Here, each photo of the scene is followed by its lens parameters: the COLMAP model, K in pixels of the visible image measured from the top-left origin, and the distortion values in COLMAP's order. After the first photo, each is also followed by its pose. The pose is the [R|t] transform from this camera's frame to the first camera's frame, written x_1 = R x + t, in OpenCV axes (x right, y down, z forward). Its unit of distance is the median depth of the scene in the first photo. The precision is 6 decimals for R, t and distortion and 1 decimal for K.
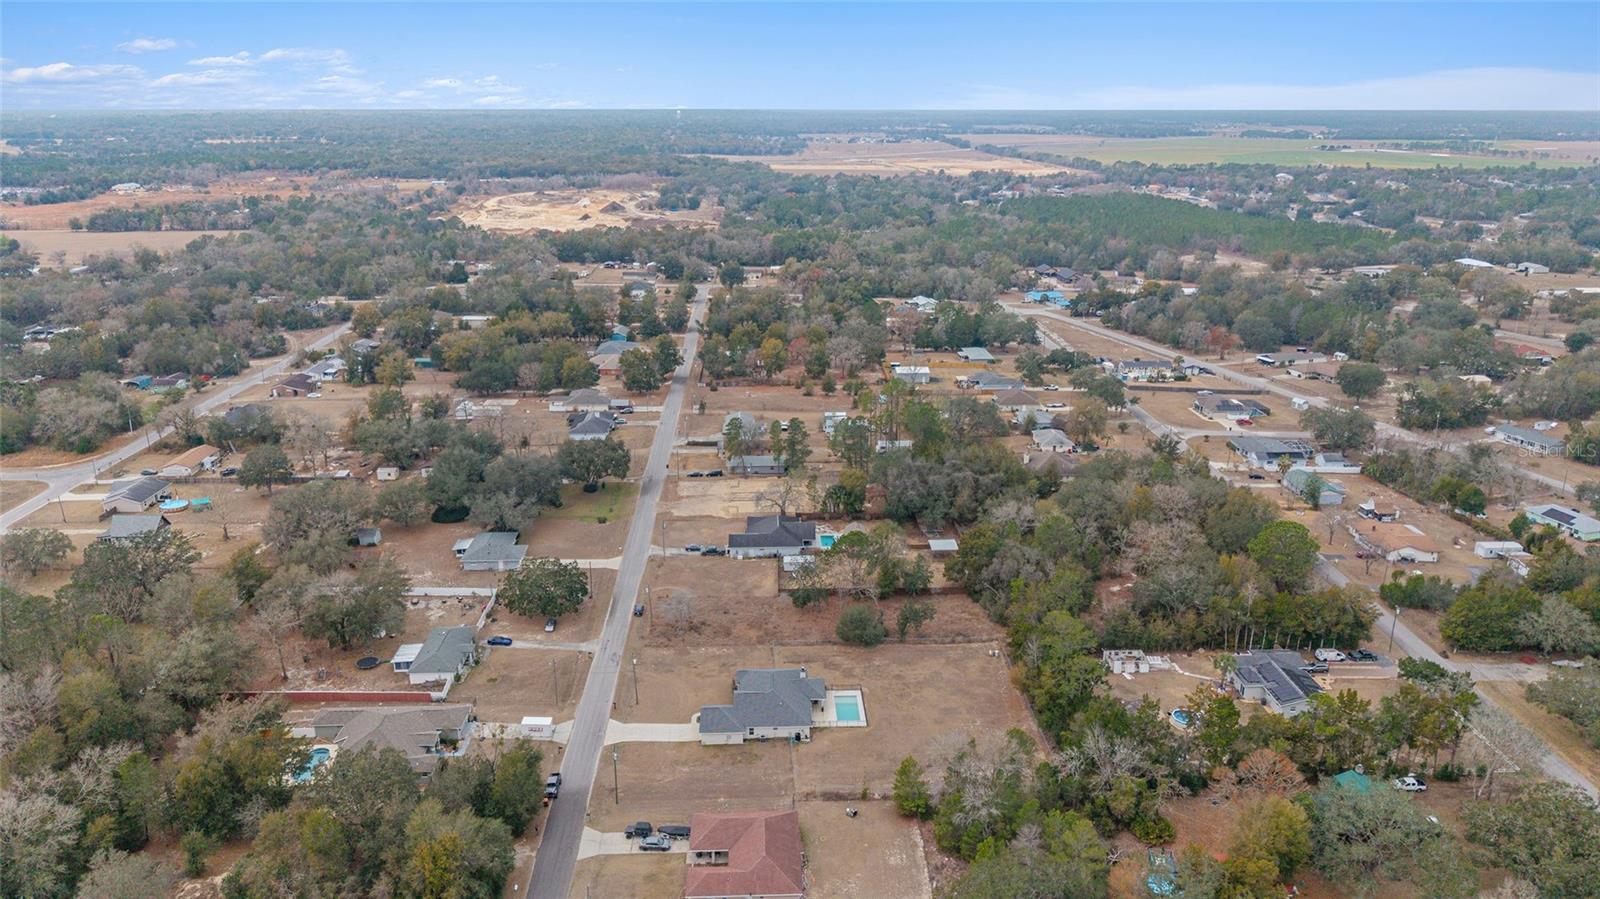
lens RADIAL K [[1066.9, 0, 806.2], [0, 1066.9, 453.1], [0, 0, 1]] dist [0.061926, -0.083511]
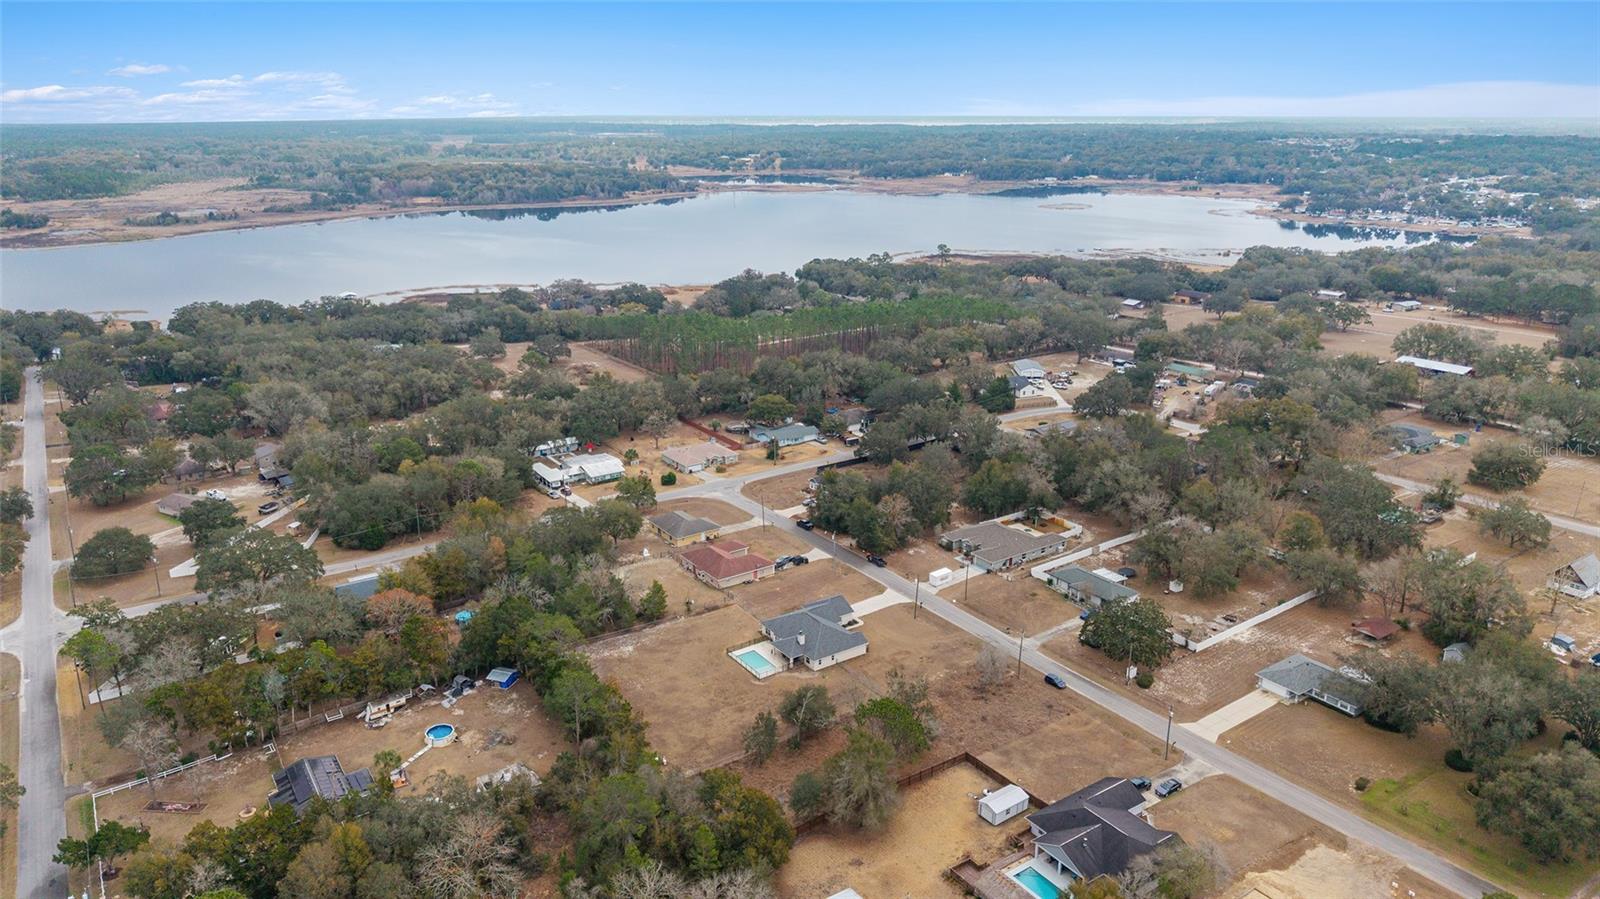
lens RADIAL K [[1065.1, 0, 779.7], [0, 1065.1, 442.3], [0, 0, 1]] dist [0.059618, -0.079069]
pose [[-0.855777, 0.151922, -0.494535, 0.525829], [-0.160258, 0.831044, 0.532619, -0.533144], [0.491898, 0.535056, -0.686842, 1.653351]]
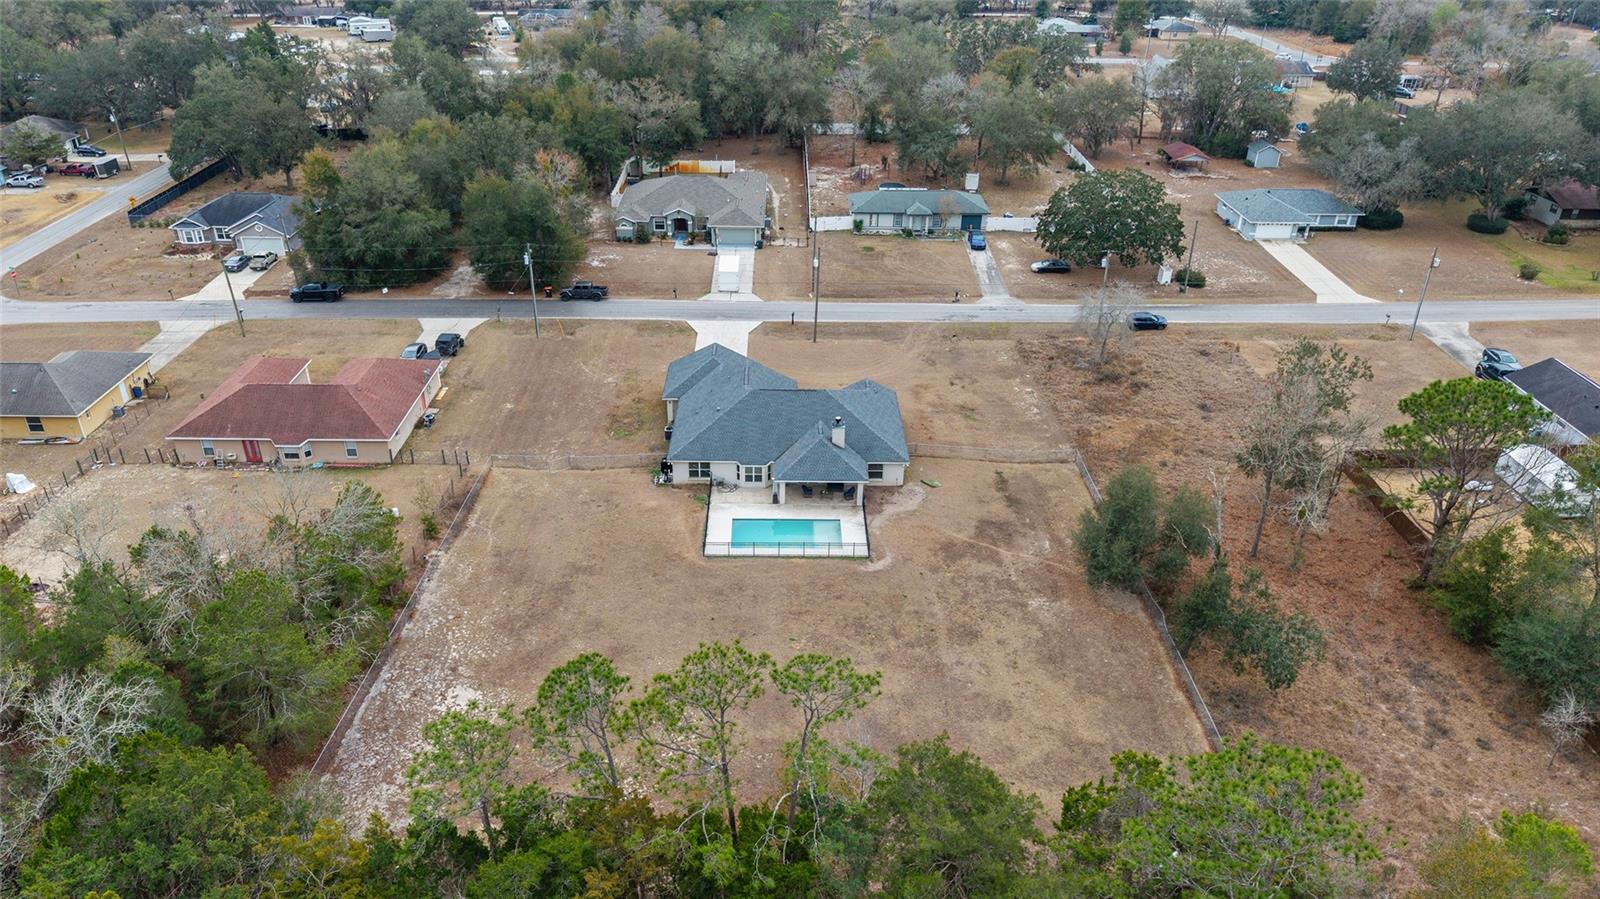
lens RADIAL K [[1057.0, 0, 800.2], [0, 1057.0, 515.5], [0, 0, 1]] dist [0.067207, -0.080607]
pose [[-0.032218, 0.520305, -0.853372, 0.390992], [-0.323649, 0.802381, 0.501435, 0.023528], [0.945628, 0.292349, 0.142545, 0.953505]]
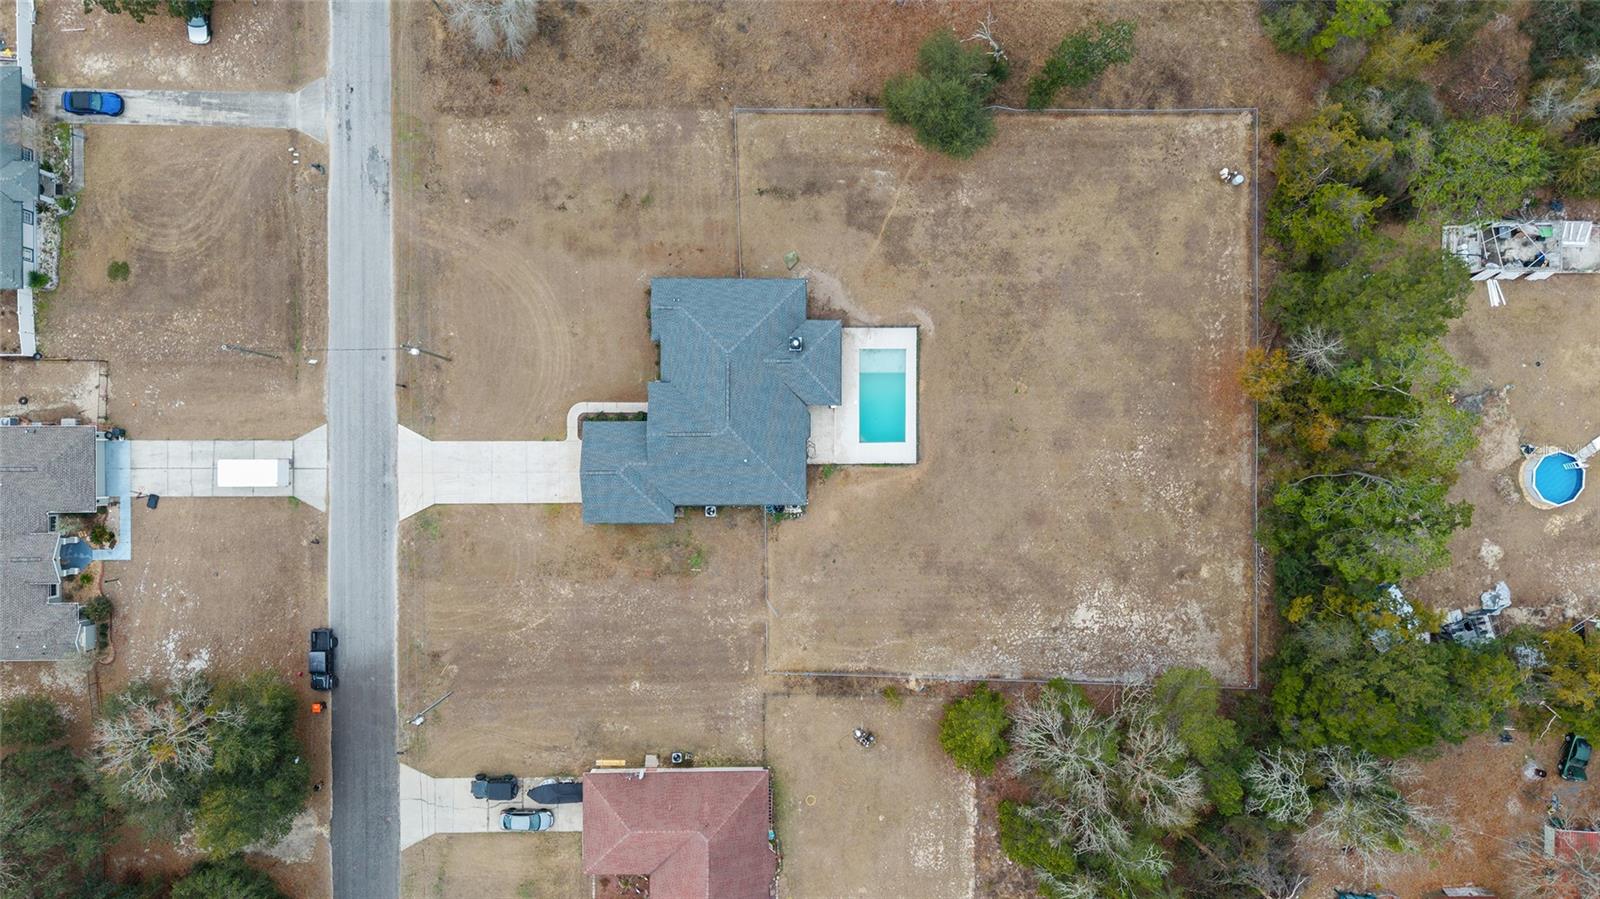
lens RADIAL K [[1066.9, 0, 806.2], [0, 1066.9, 453.1], [0, 0, 1]] dist [0.061926, -0.083511]
pose [[0.998932, 0.043188, 0.016427, -0.003923], [-0.028947, 0.307814, 0.951006, -0.220016], [0.036015, -0.950466, 0.308735, 0.830766]]
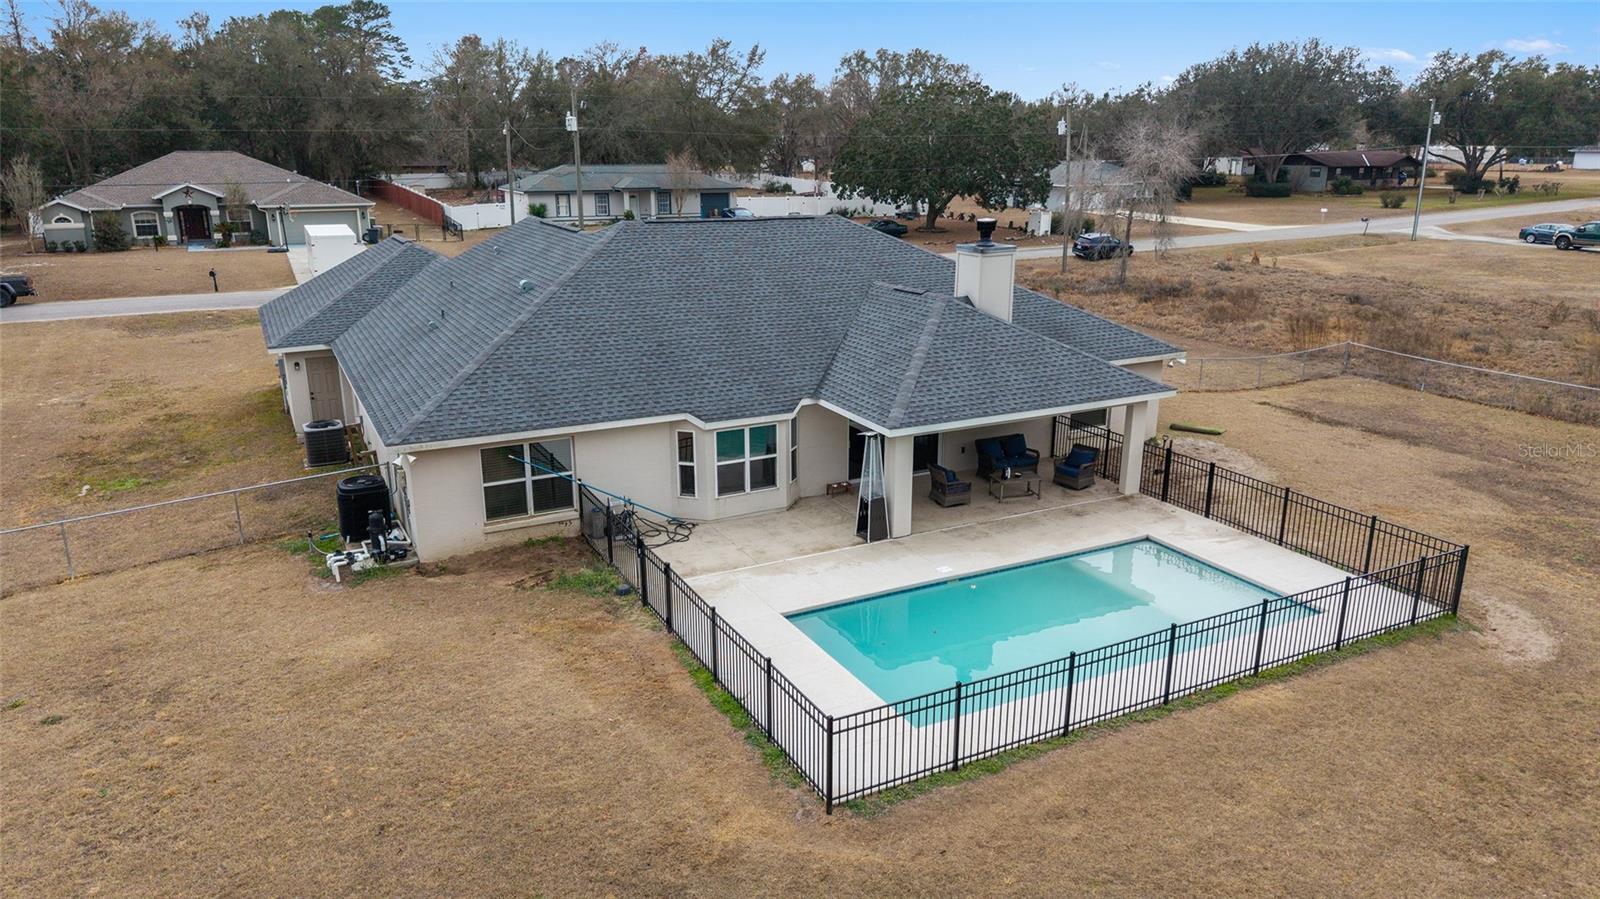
lens RADIAL K [[1074.6, 0, 800.0], [0, 1074.6, 449.5], [0, 0, 1]] dist [0.010766, -0.007798]
pose [[0.420951, 0.242710, -0.874009, 0.108719], [-0.277099, 0.951886, 0.130876, 0.220312], [0.863722, 0.187095, 0.467952, 0.943165]]
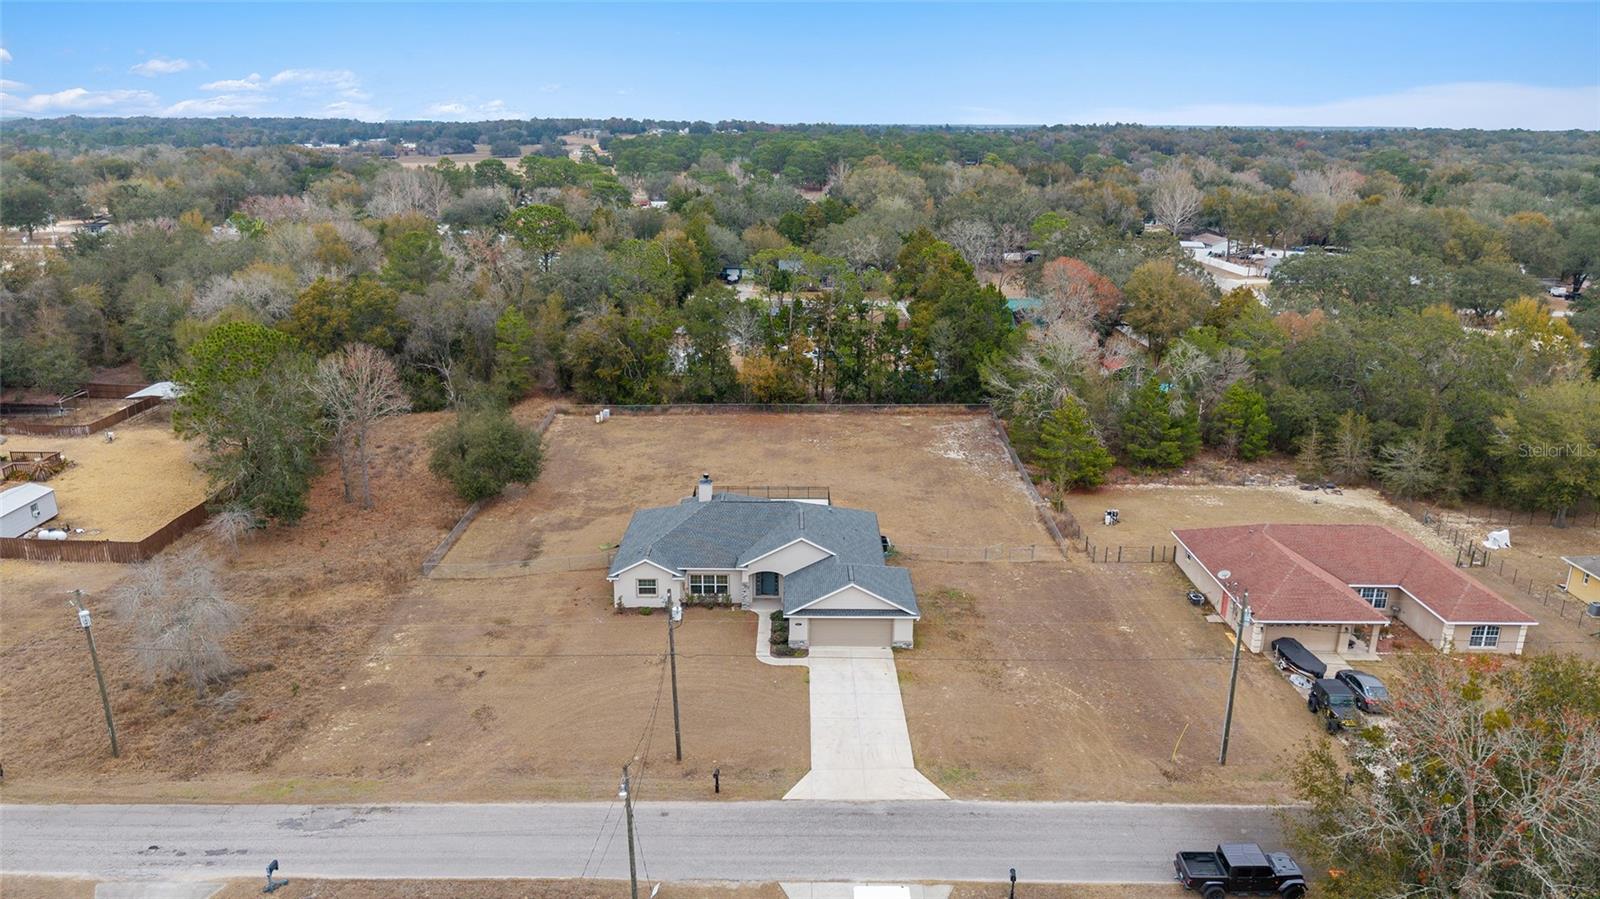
lens RADIAL K [[1066.9, 0, 806.2], [0, 1066.9, 453.1], [0, 0, 1]] dist [0.061926, -0.083511]
pose [[0.038886, -0.297955, 0.953787, -0.420021], [0.305477, 0.912357, 0.272558, 0.088063], [-0.951405, 0.280761, 0.126497, 0.920419]]
